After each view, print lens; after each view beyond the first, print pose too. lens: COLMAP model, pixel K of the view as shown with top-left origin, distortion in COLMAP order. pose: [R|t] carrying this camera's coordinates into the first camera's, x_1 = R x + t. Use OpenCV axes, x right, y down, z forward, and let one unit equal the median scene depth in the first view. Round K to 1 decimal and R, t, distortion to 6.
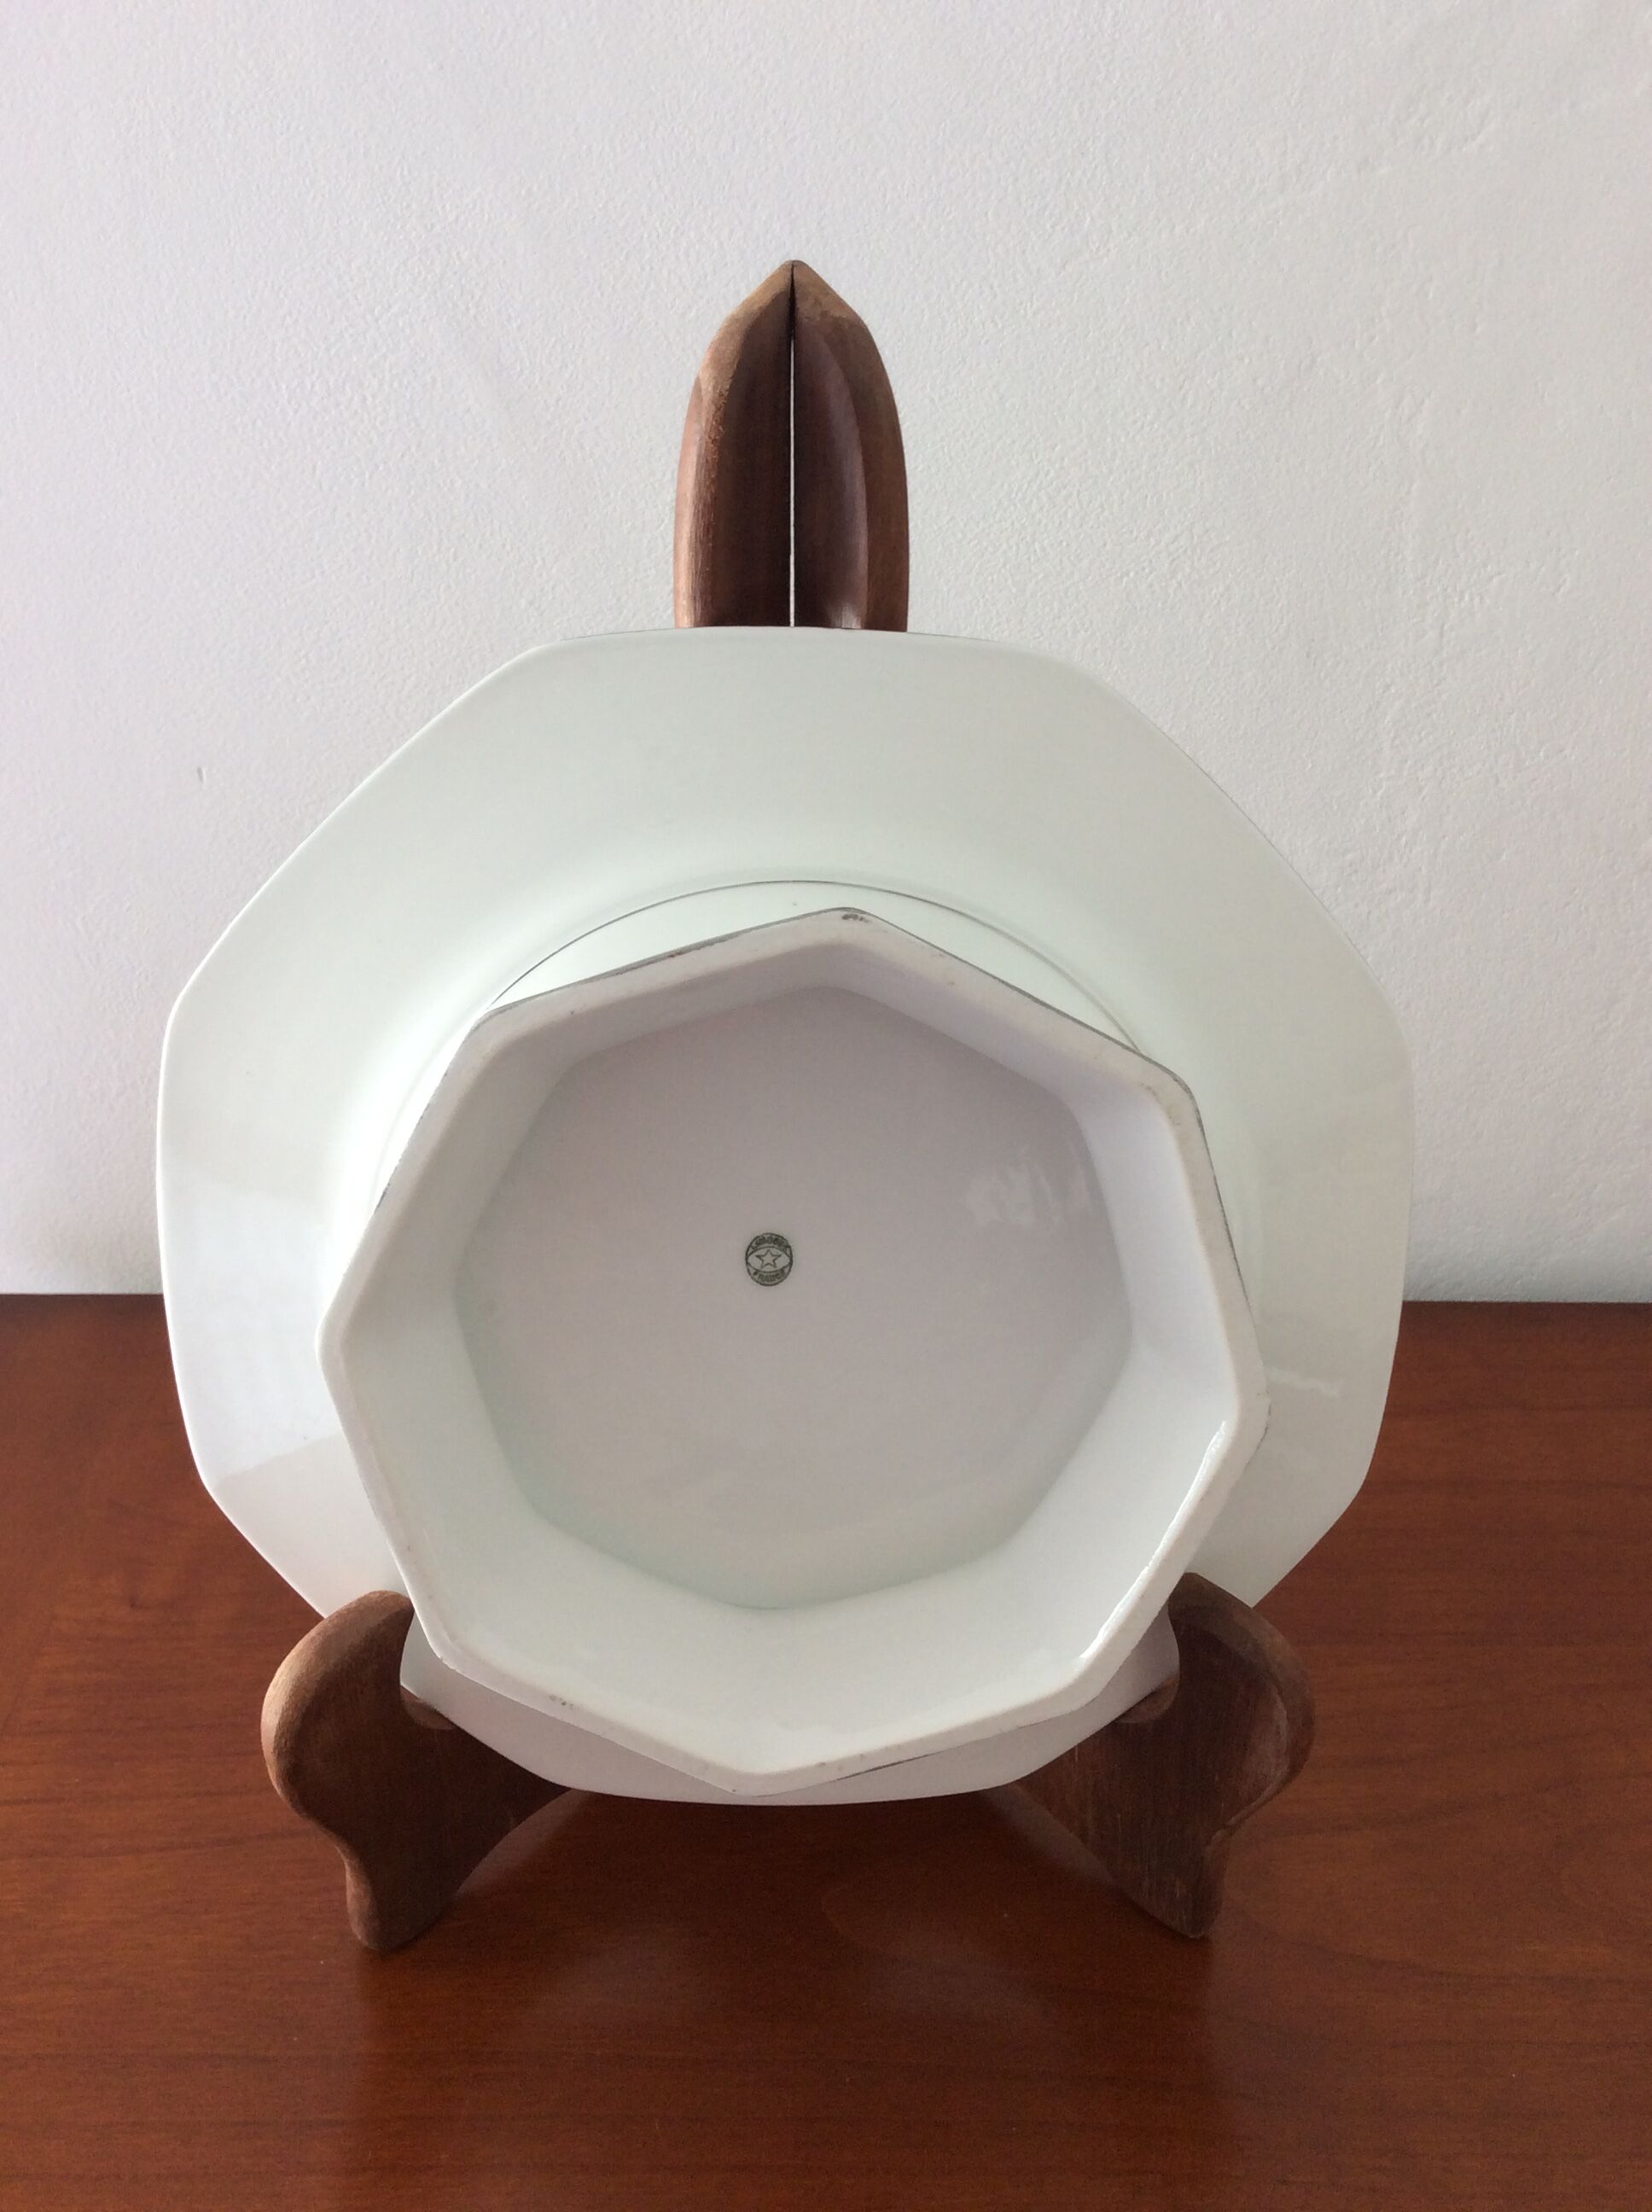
lens RADIAL K [[2075.3, 0, 823.7], [0, 2075.3, 1055.5], [0, 0, 1]] dist [0.125984, -0.254778]
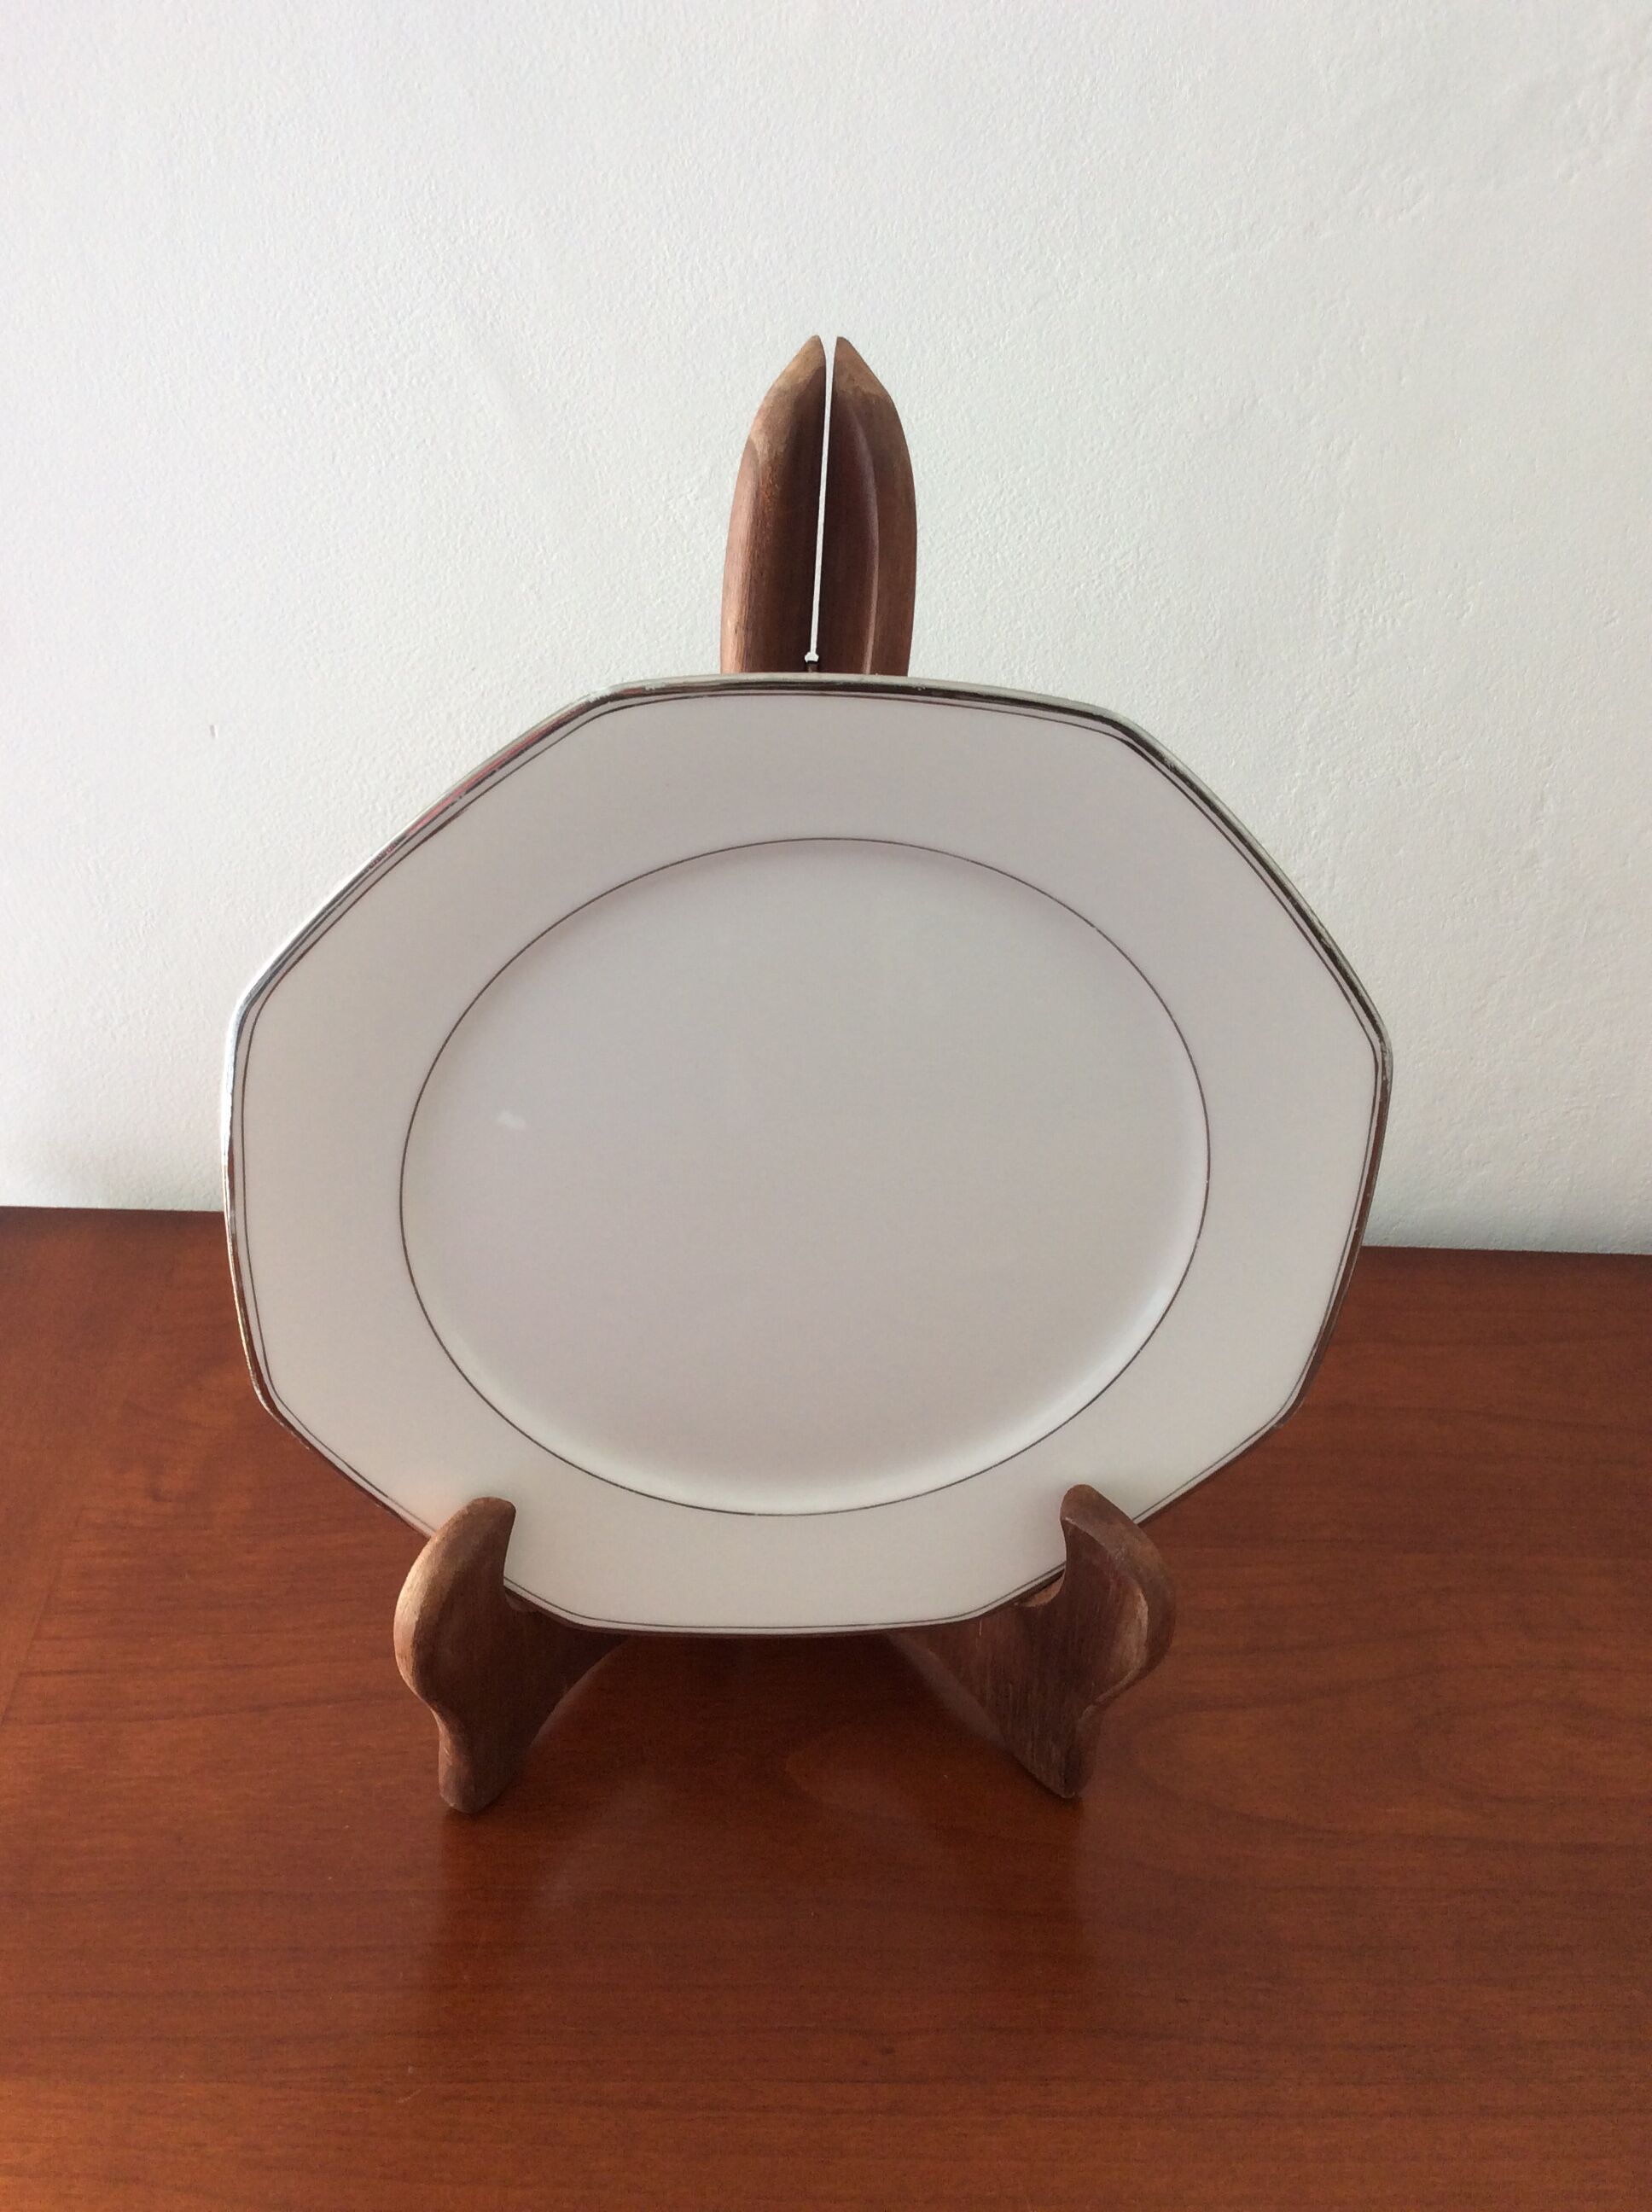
lens RADIAL K [[2075.3, 0, 823.7], [0, 2075.3, 1055.5], [0, 0, 1]] dist [0.125984, -0.254778]
pose [[0.997882, 0.029741, 0.057861, -0.045867], [-0.032582, 0.998277, 0.048795, -0.033795], [-0.056310, -0.050577, 0.997131, -0.102085]]
